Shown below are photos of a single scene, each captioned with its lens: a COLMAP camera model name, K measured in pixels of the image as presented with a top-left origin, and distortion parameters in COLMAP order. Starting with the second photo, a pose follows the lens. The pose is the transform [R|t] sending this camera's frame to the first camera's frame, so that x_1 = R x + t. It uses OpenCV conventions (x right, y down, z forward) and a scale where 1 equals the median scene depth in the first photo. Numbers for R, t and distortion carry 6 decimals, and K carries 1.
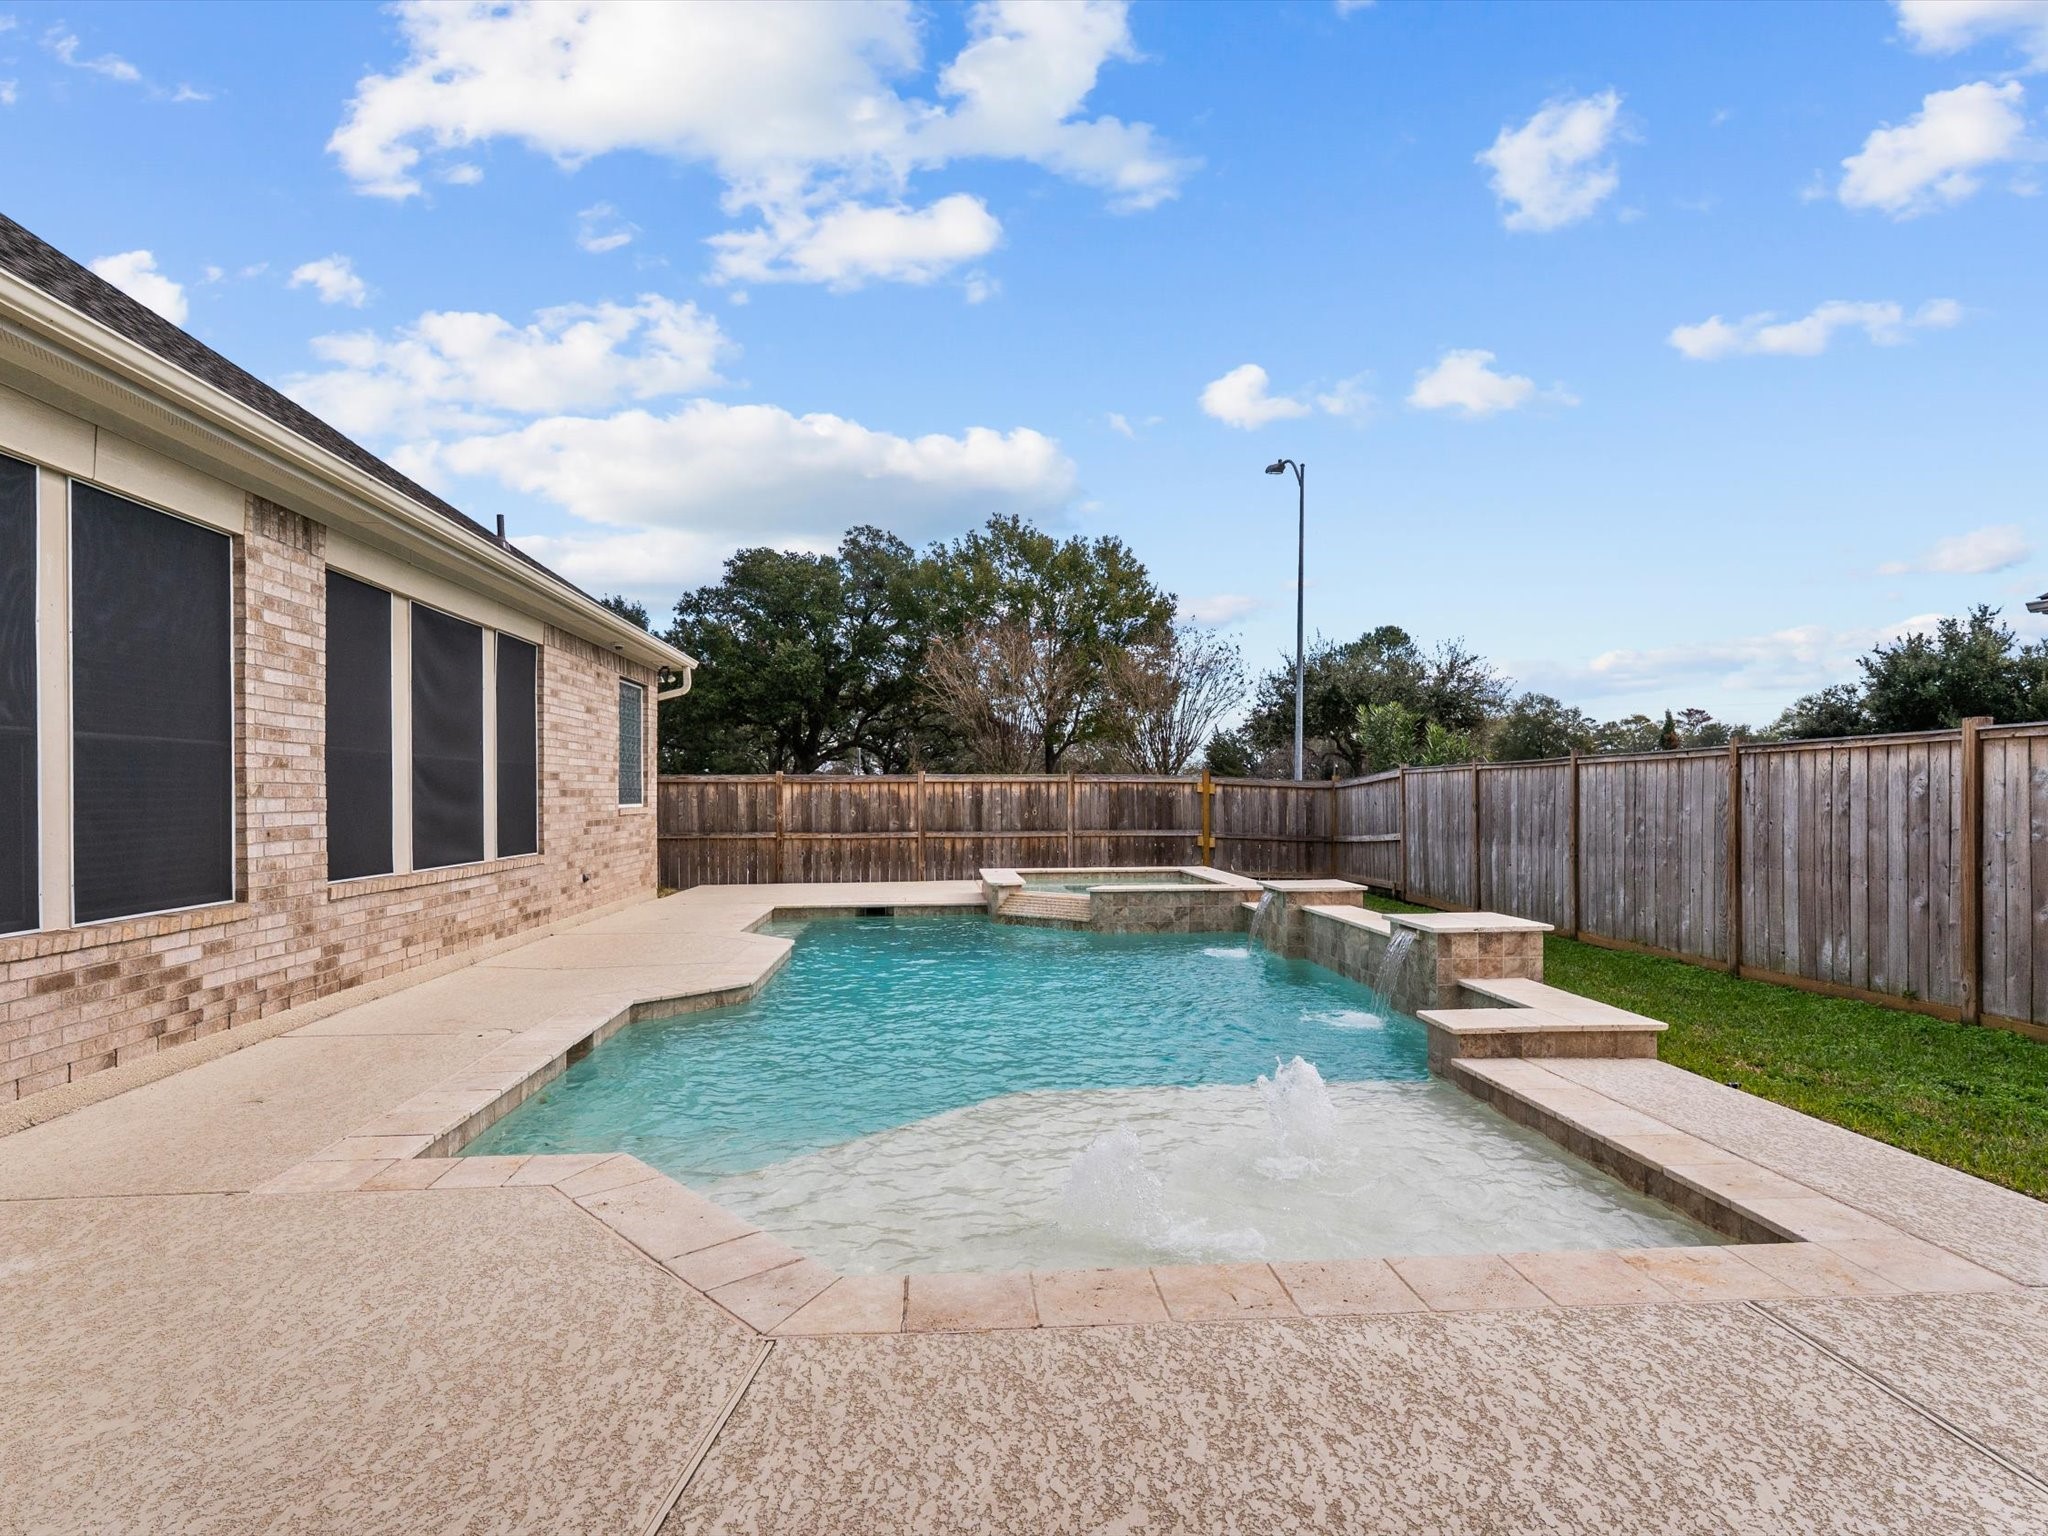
lens RADIAL K [[1105.5, 0, 1015.8], [0, 1105.5, 807.3], [0, 0, 1]] dist [0.001365, -0.001590]
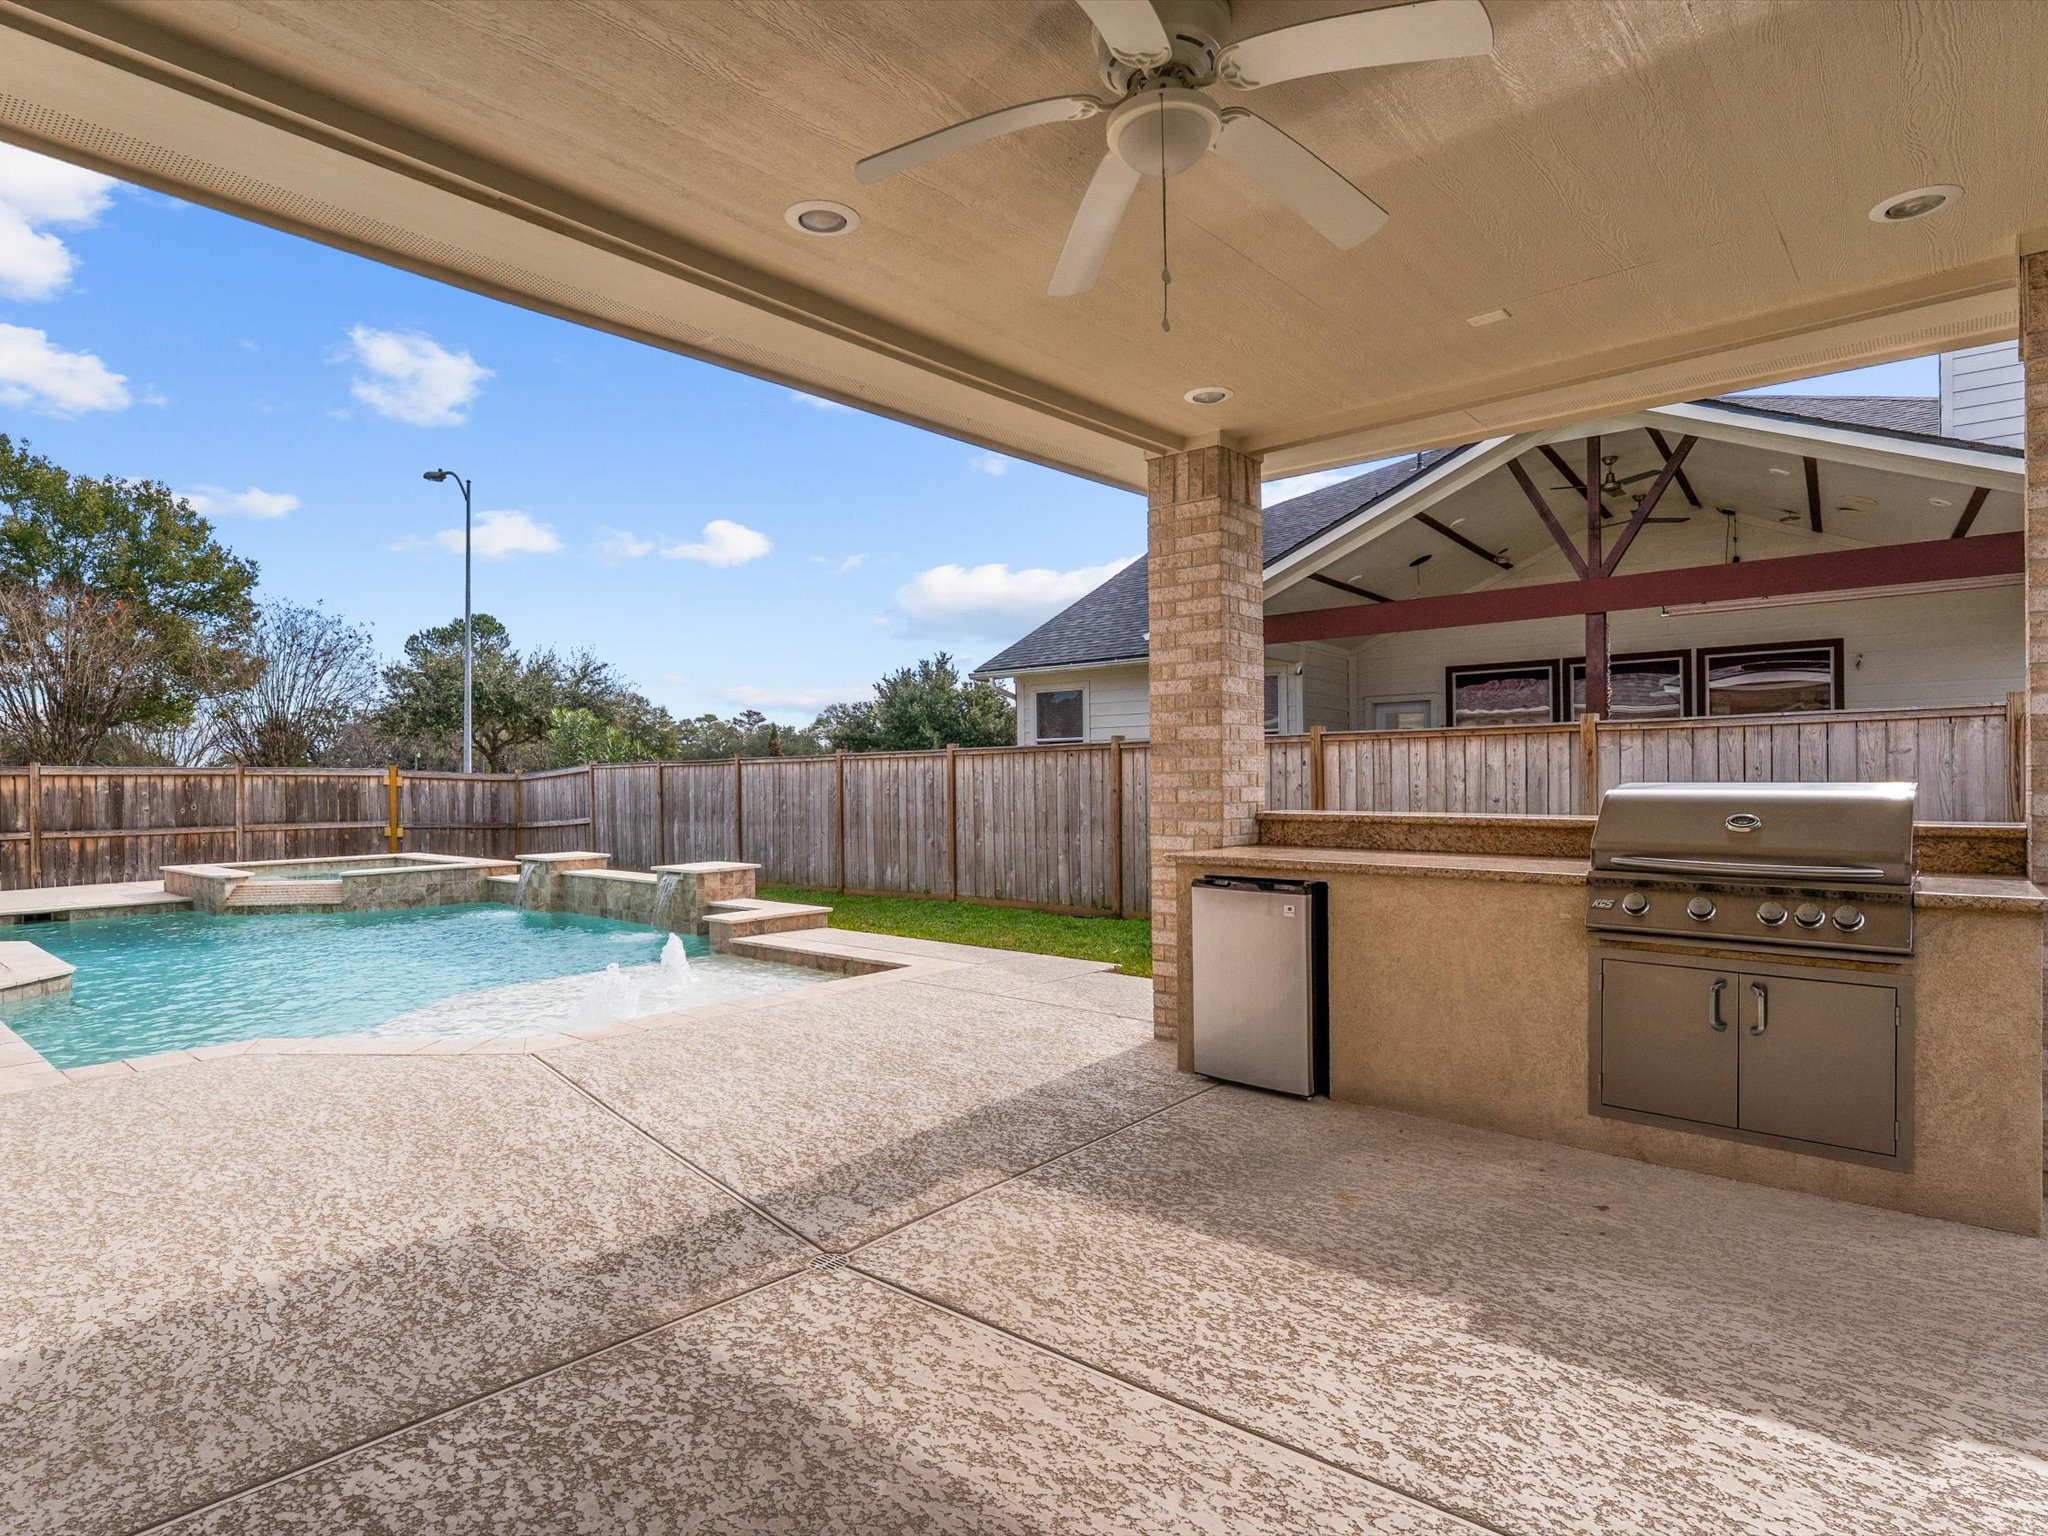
lens RADIAL K [[1105.5, 0, 1024.7], [0, 1105.5, 777.6], [0, 0, 1]] dist [0.001365, -0.001590]
pose [[0.700471, -0.001364, 0.713679, -0.204296], [0.014799, 0.999811, -0.012614, 0.002182], [-0.713527, 0.019397, 0.700359, -0.214729]]
